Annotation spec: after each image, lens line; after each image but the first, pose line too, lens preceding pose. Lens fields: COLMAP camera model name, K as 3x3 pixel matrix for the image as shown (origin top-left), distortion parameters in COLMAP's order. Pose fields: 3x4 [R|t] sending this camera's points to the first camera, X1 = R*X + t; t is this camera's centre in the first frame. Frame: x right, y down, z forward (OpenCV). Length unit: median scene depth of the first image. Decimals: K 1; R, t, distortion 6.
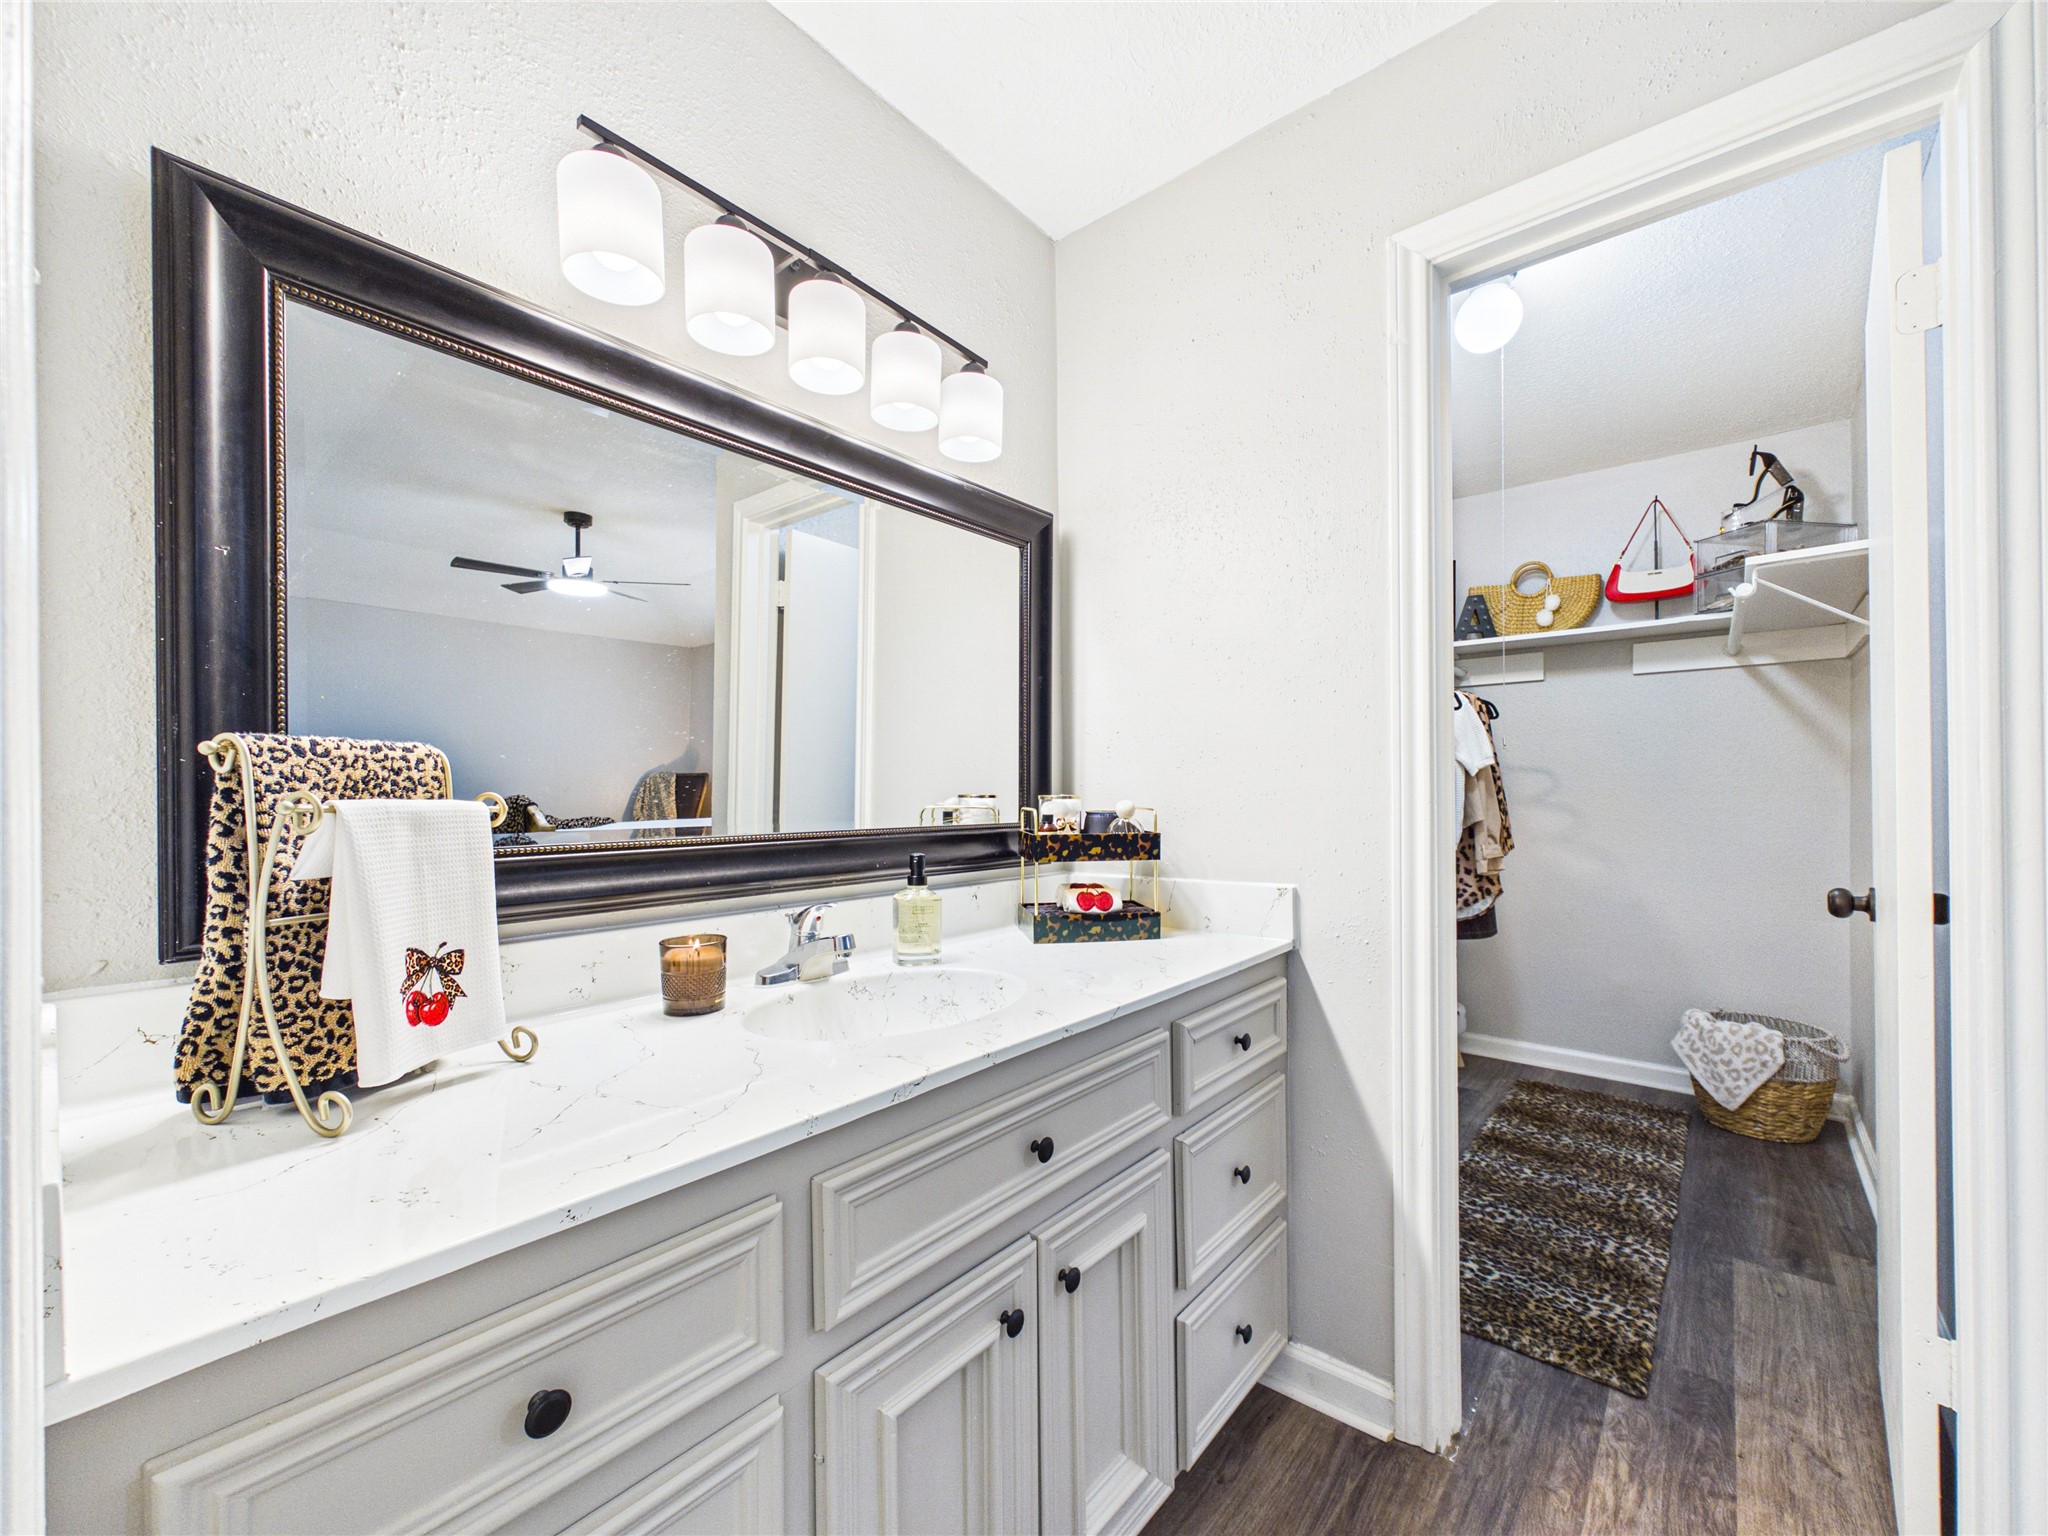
lens RADIAL K [[828.8, 0, 1029.8], [0, 828.8, 795.6], [0, 0, 1]] dist [0.001296, -0.000115]
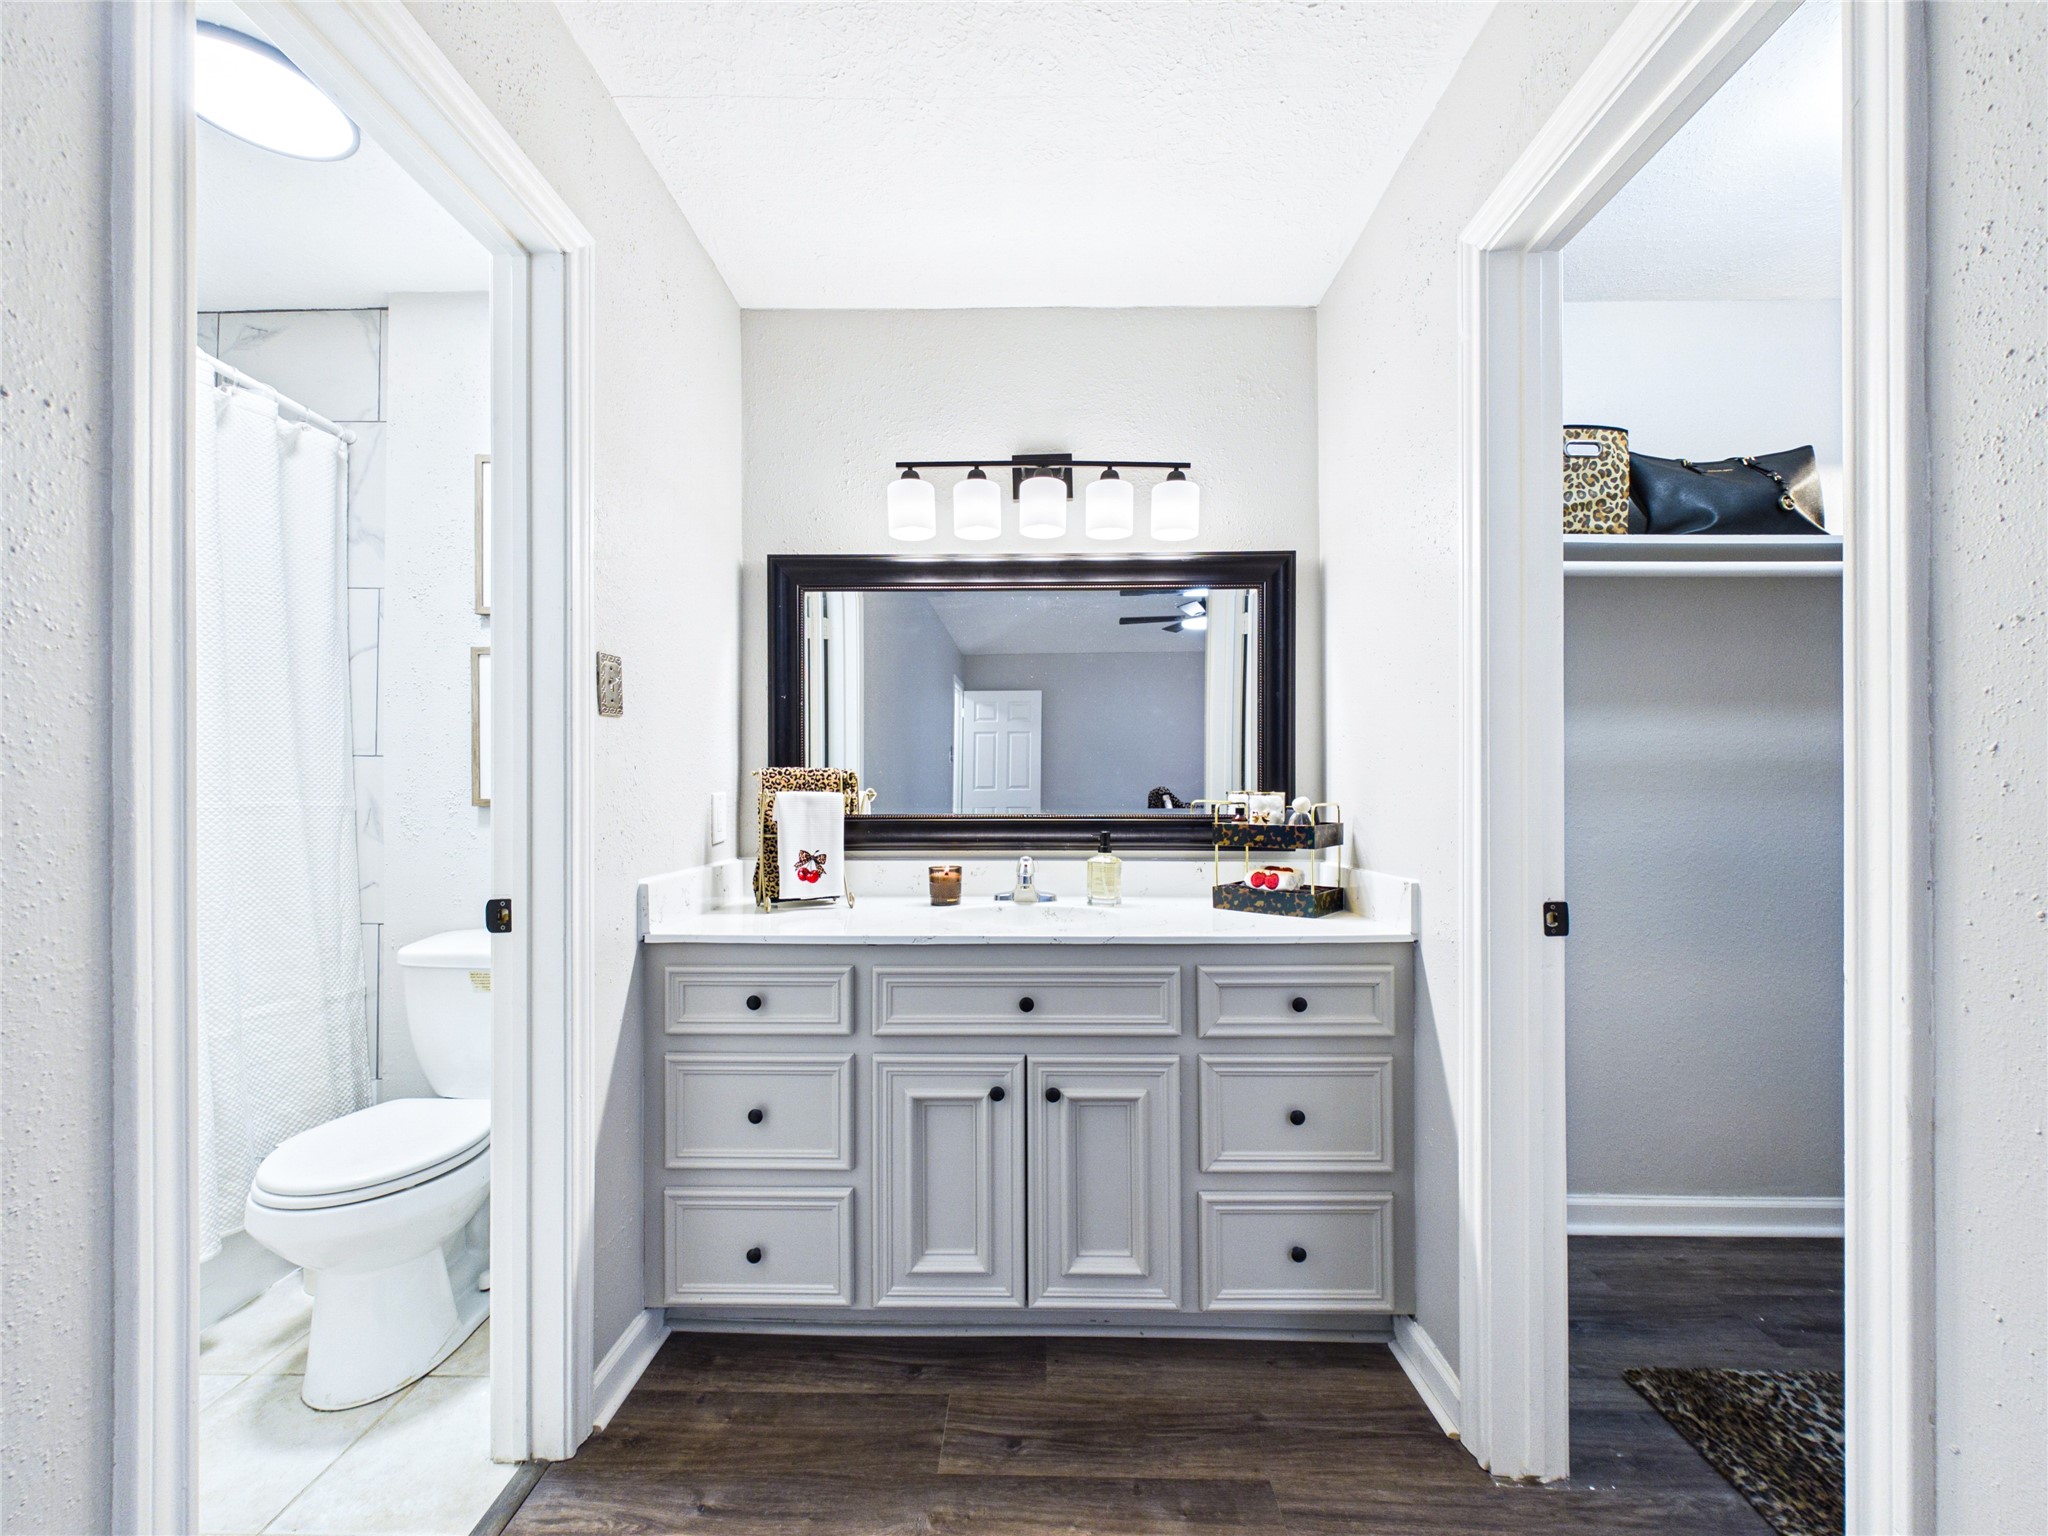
lens RADIAL K [[828.8, 0, 1012.4], [0, 828.8, 786.6], [0, 0, 1]] dist [0.001296, -0.000115]
pose [[0.625240, 0.002921, -0.780427, 1.021520], [-0.005009, 0.999987, -0.000270, -0.009111], [0.780416, 0.004078, 0.625247, -0.054556]]
